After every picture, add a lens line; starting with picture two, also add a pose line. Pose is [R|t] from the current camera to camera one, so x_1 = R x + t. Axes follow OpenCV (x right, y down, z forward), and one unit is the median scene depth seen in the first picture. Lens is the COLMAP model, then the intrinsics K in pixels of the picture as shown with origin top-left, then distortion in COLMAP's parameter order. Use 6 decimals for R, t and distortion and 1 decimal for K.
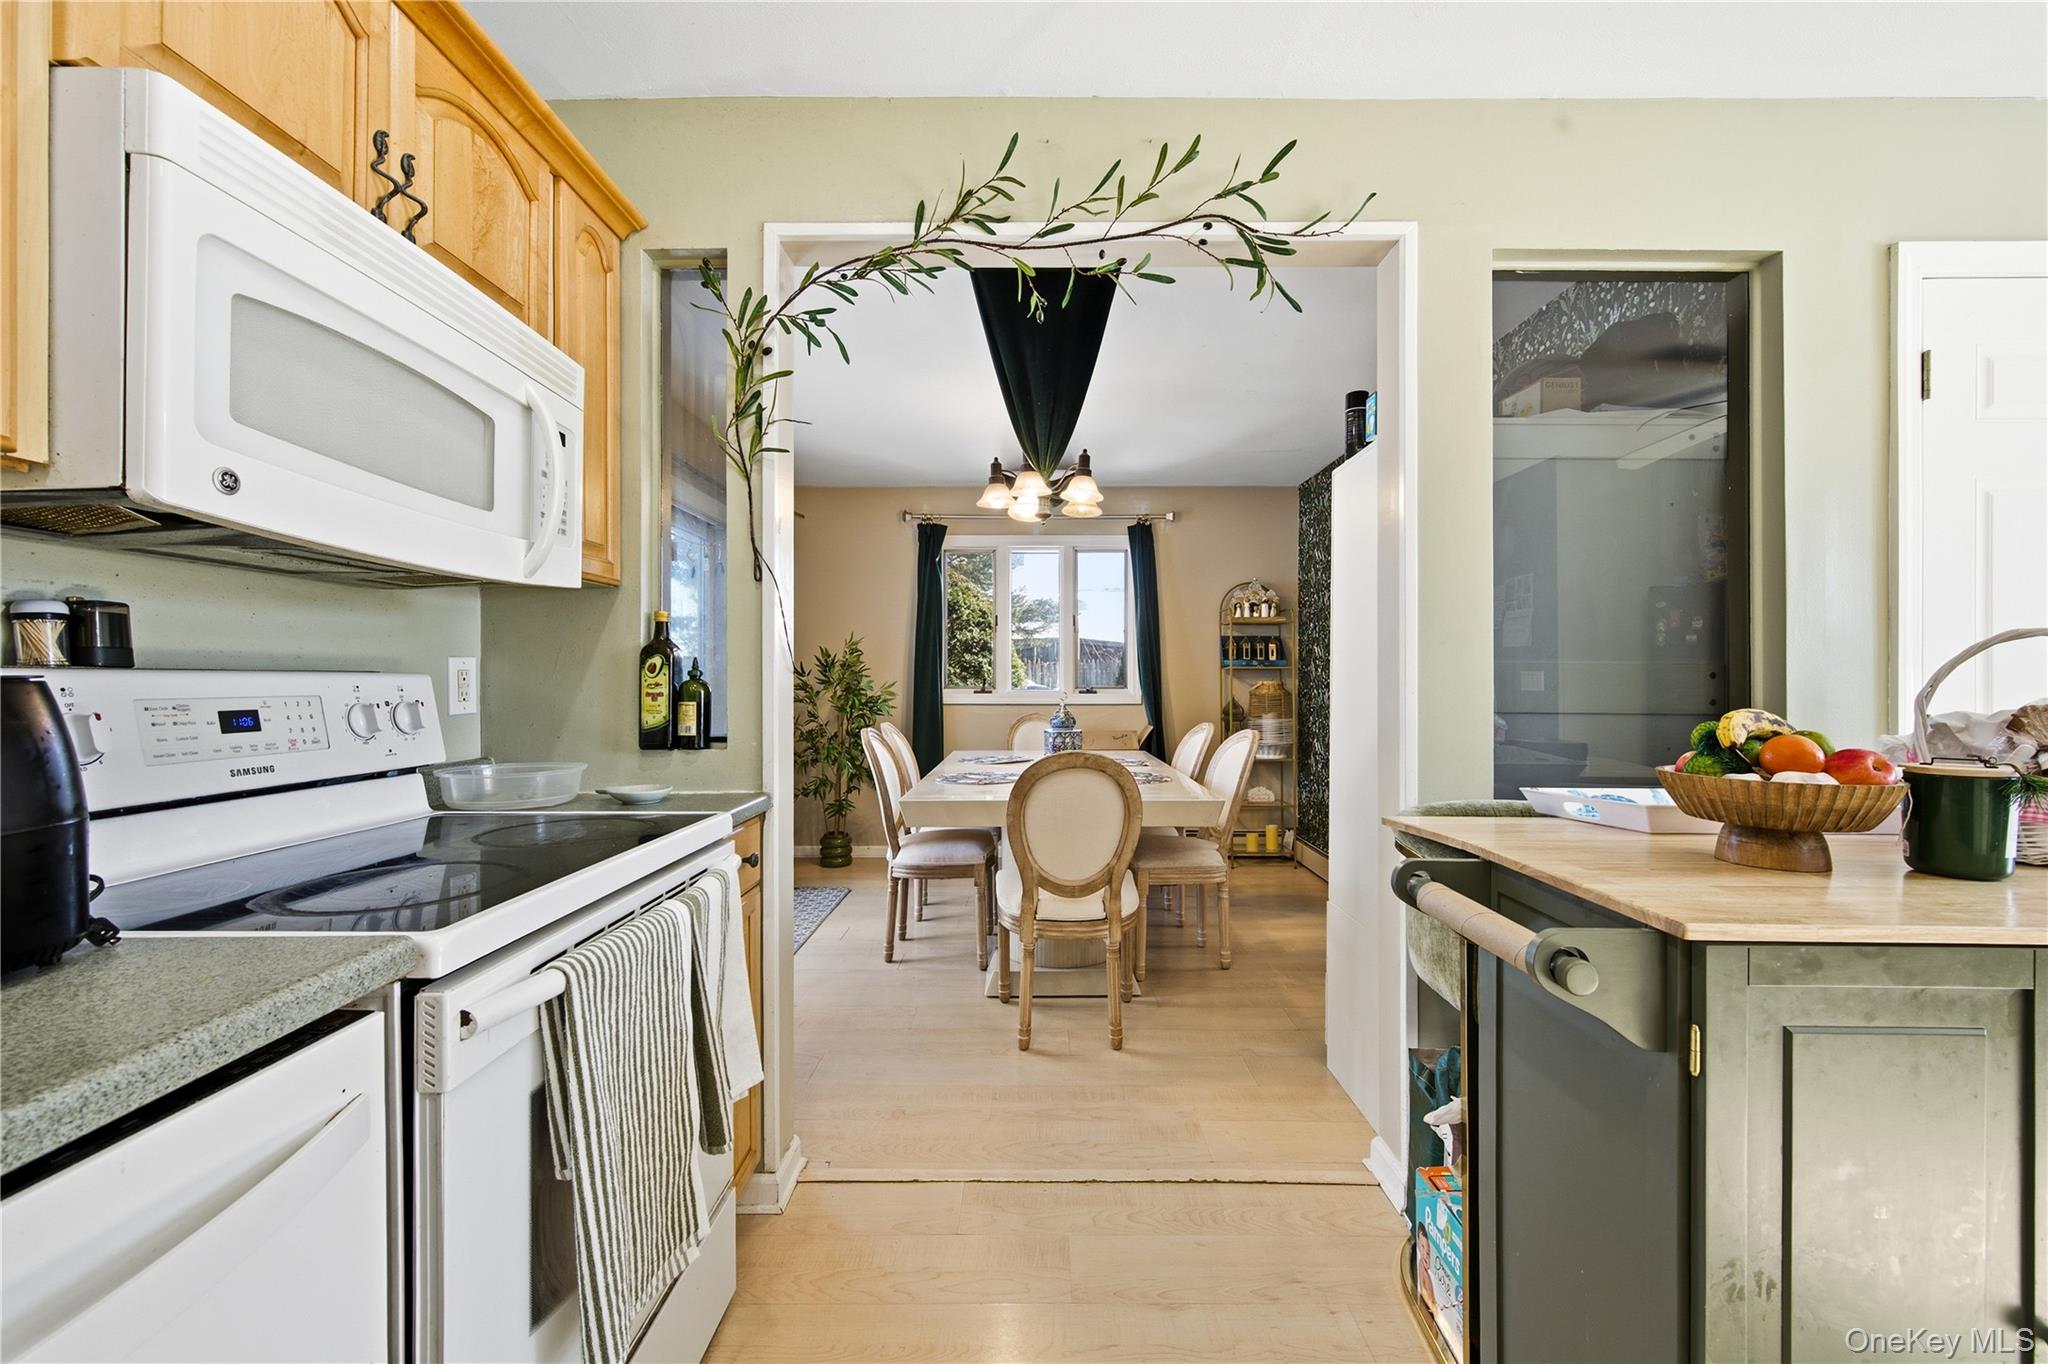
lens RADIAL K [[815.9, 0, 1024.0], [0, 815.9, 682.0], [0, 0, 1]] dist [-0.000860, -0.000075]
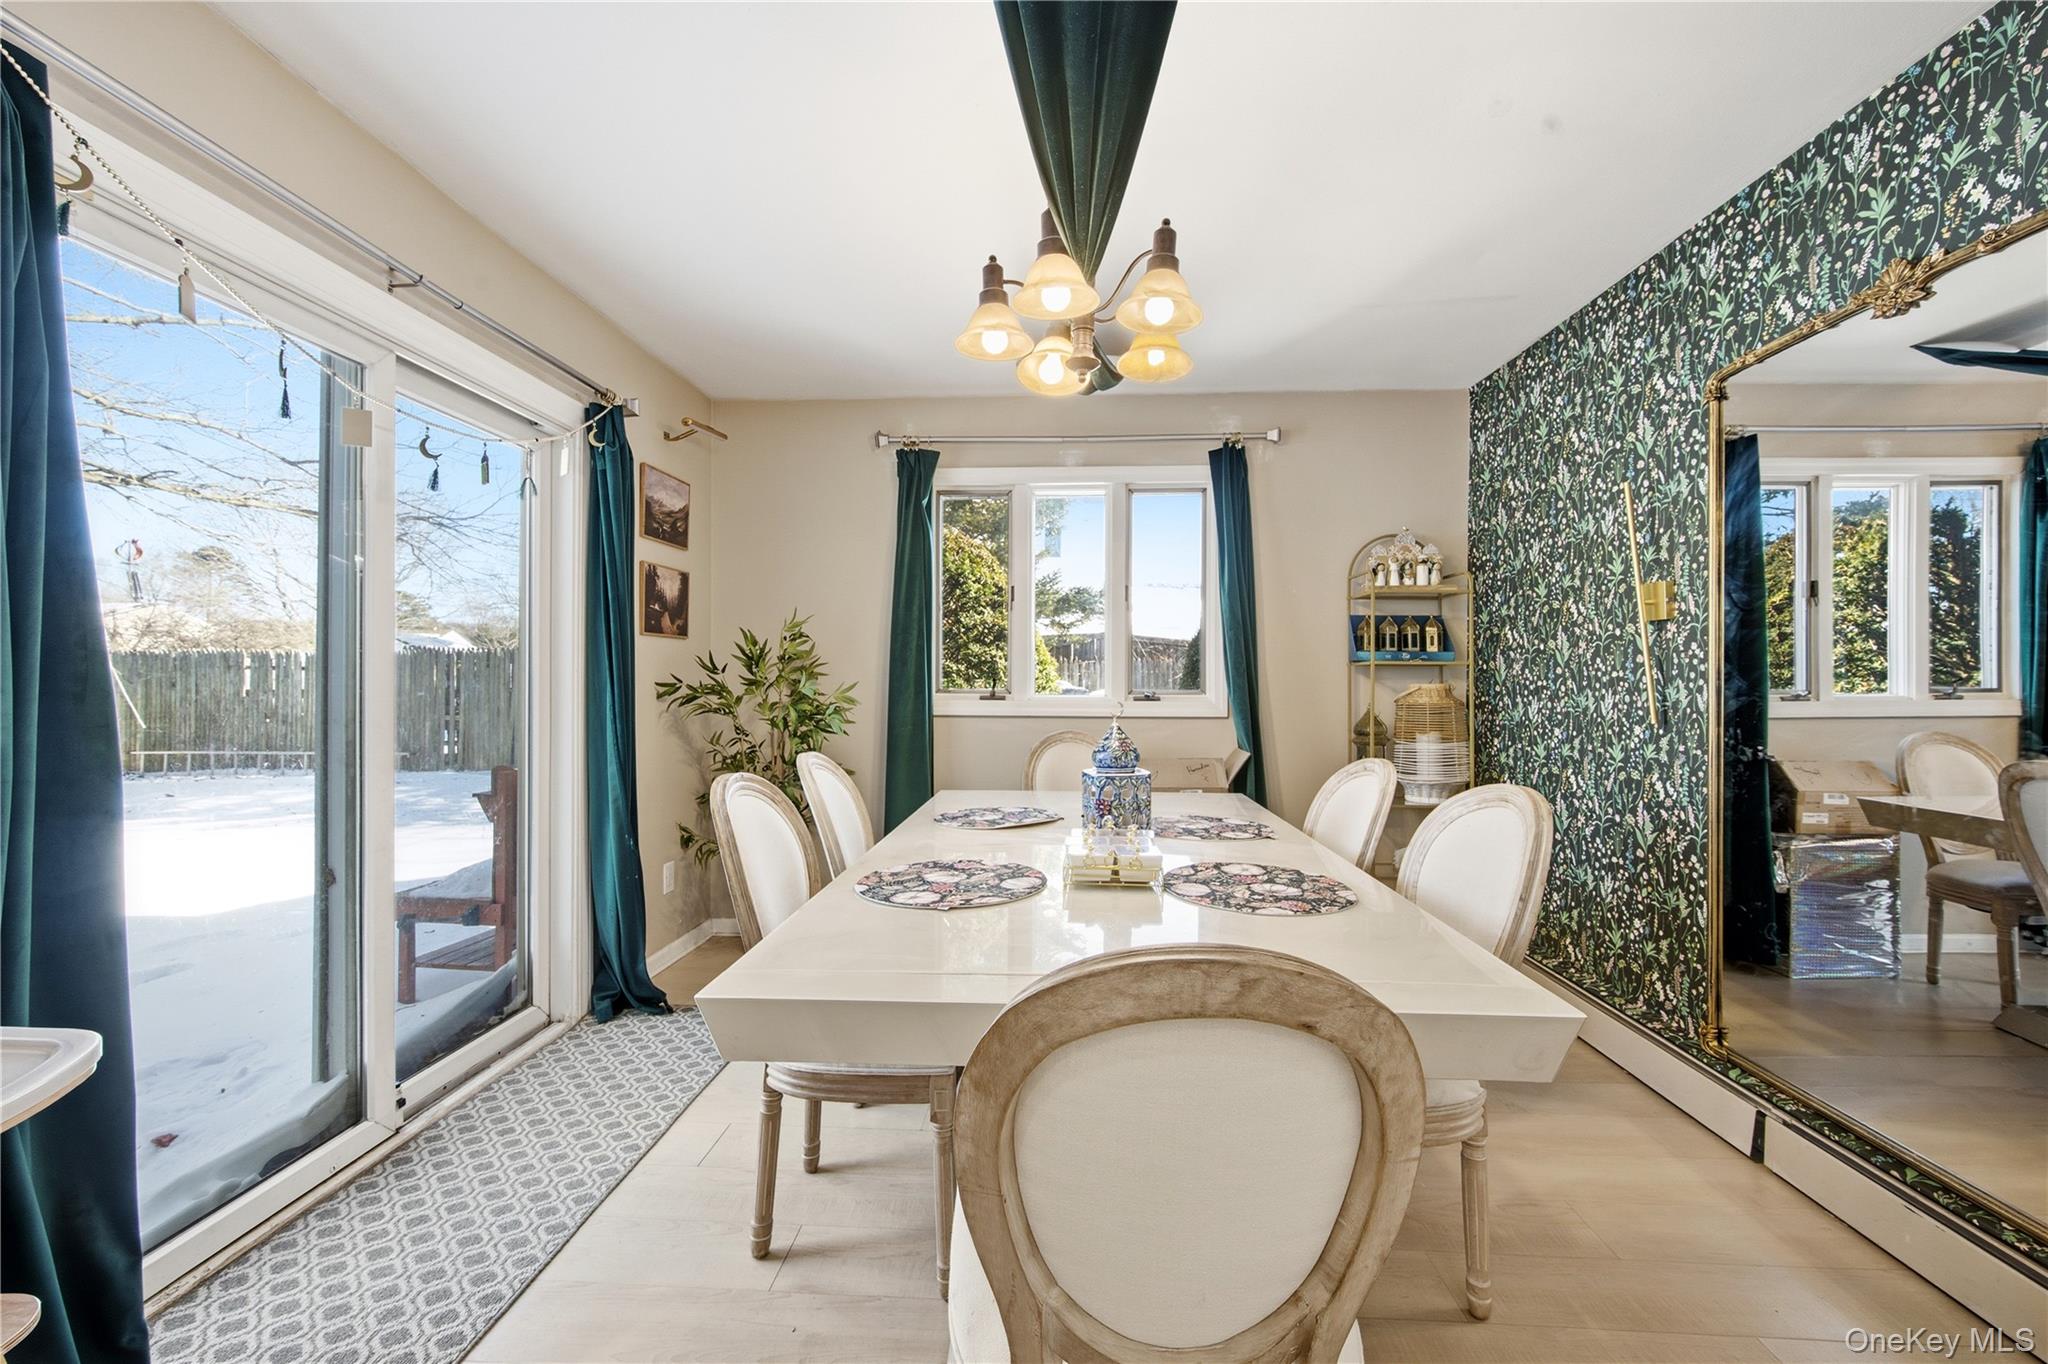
lens RADIAL K [[815.9, 0, 1024.0], [0, 815.9, 682.0], [0, 0, 1]] dist [-0.000860, -0.000075]
pose [[0.998903, 0.003761, -0.046672, 0.020980], [-0.003848, 0.999991, -0.001776, -0.000444], [0.046665, 0.001954, 0.998909, 0.847349]]
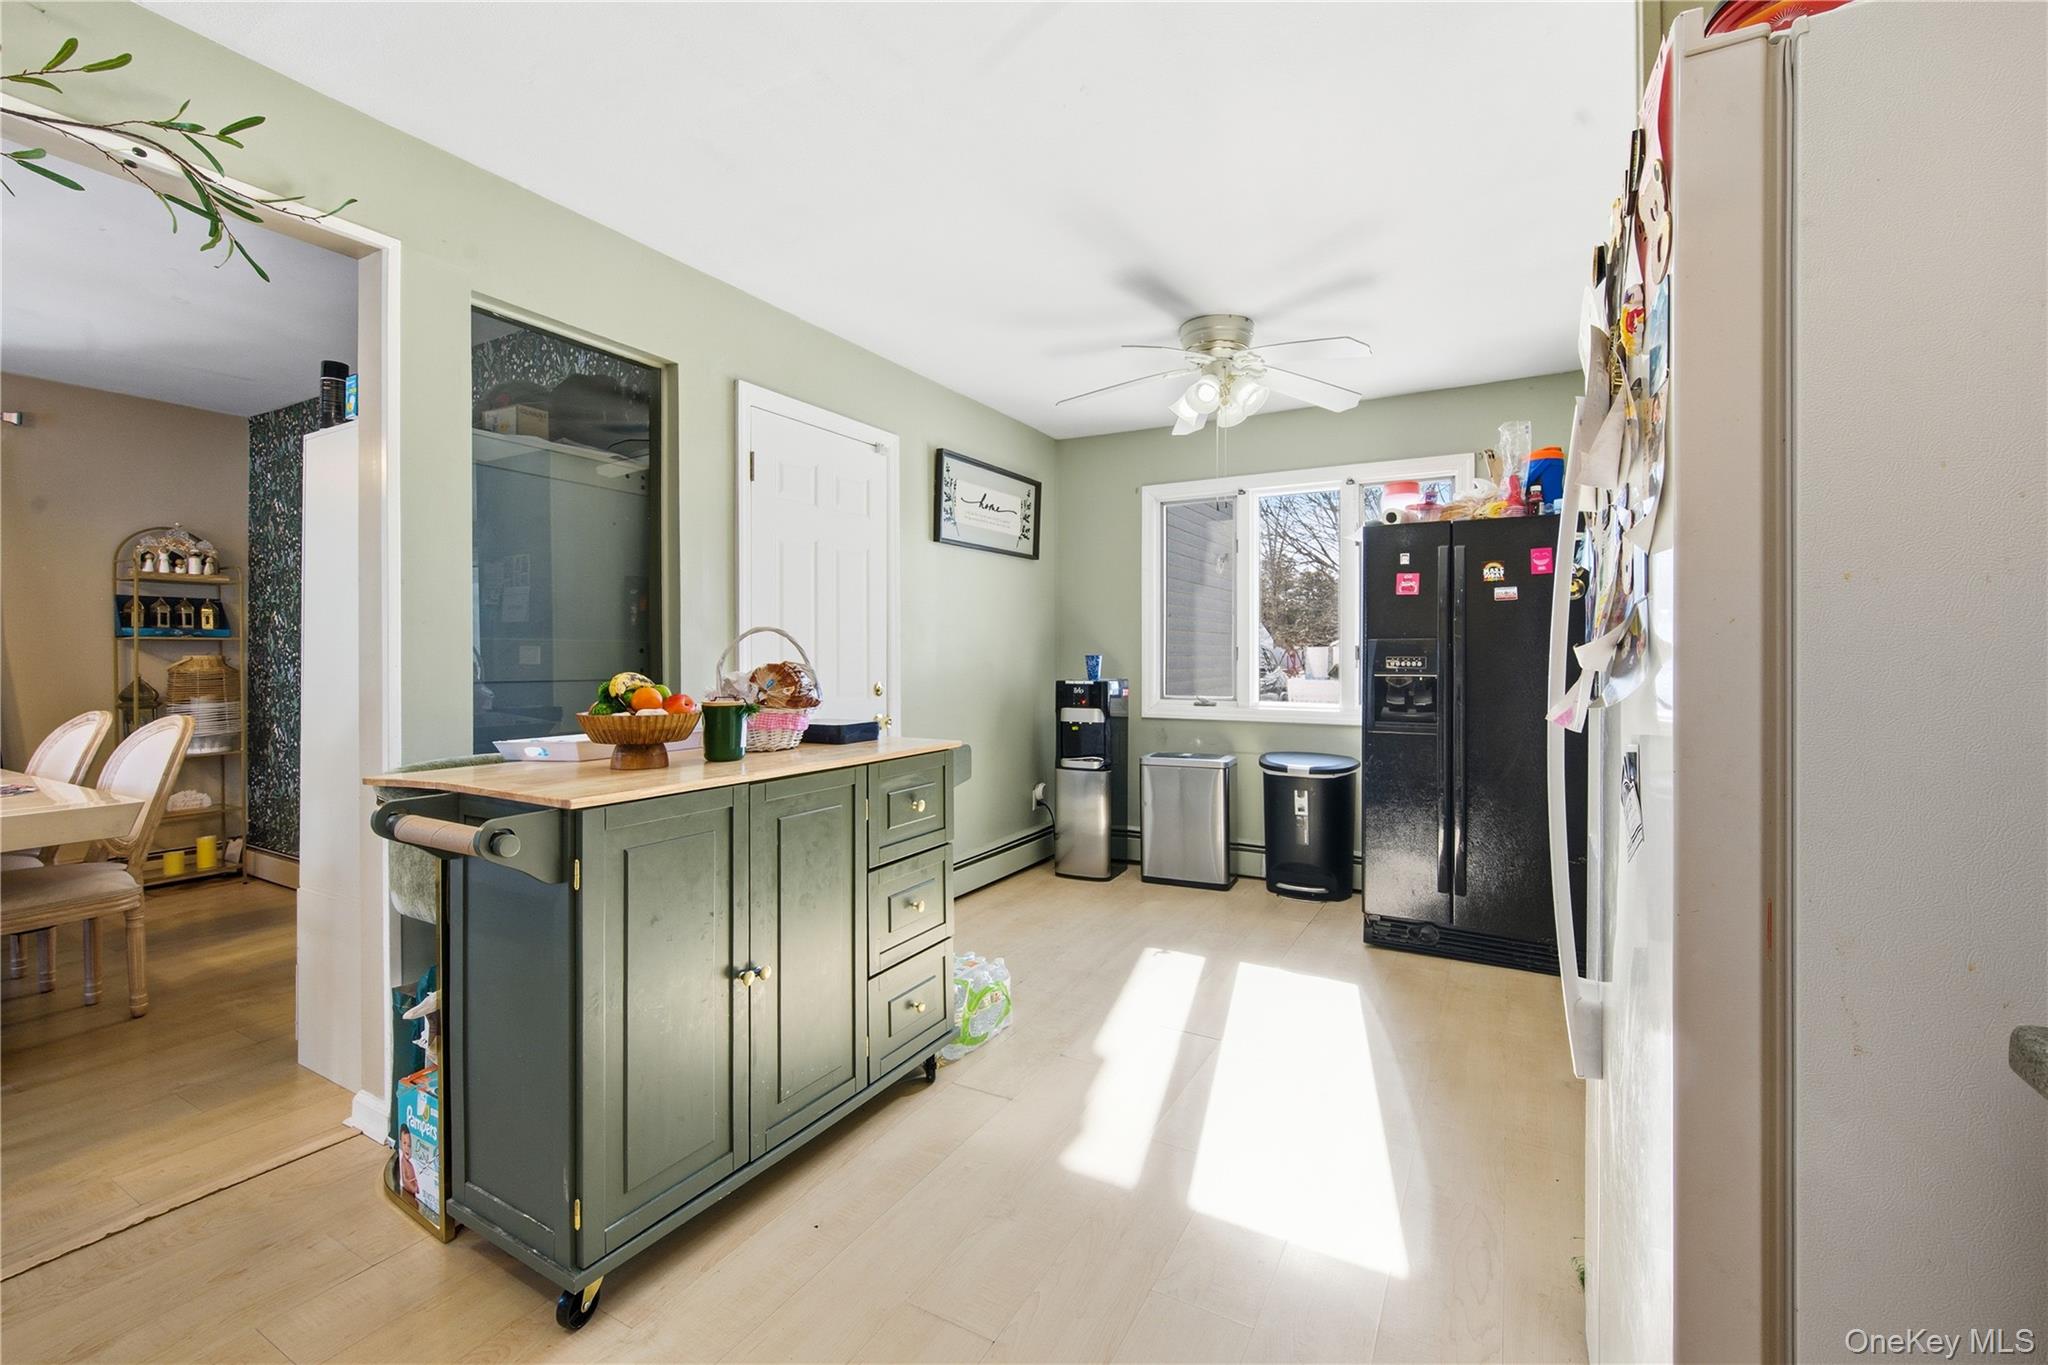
lens RADIAL K [[859.5, 0, 1027.8], [0, 859.5, 652.3], [0, 0, 1]] dist [-0.000689, -0.000347]
pose [[0.481928, 0.000347, 0.876211, -0.110357], [0.003007, 0.999993, -0.002050, -0.000280], [-0.876206, 0.003622, 0.481924, -0.263074]]
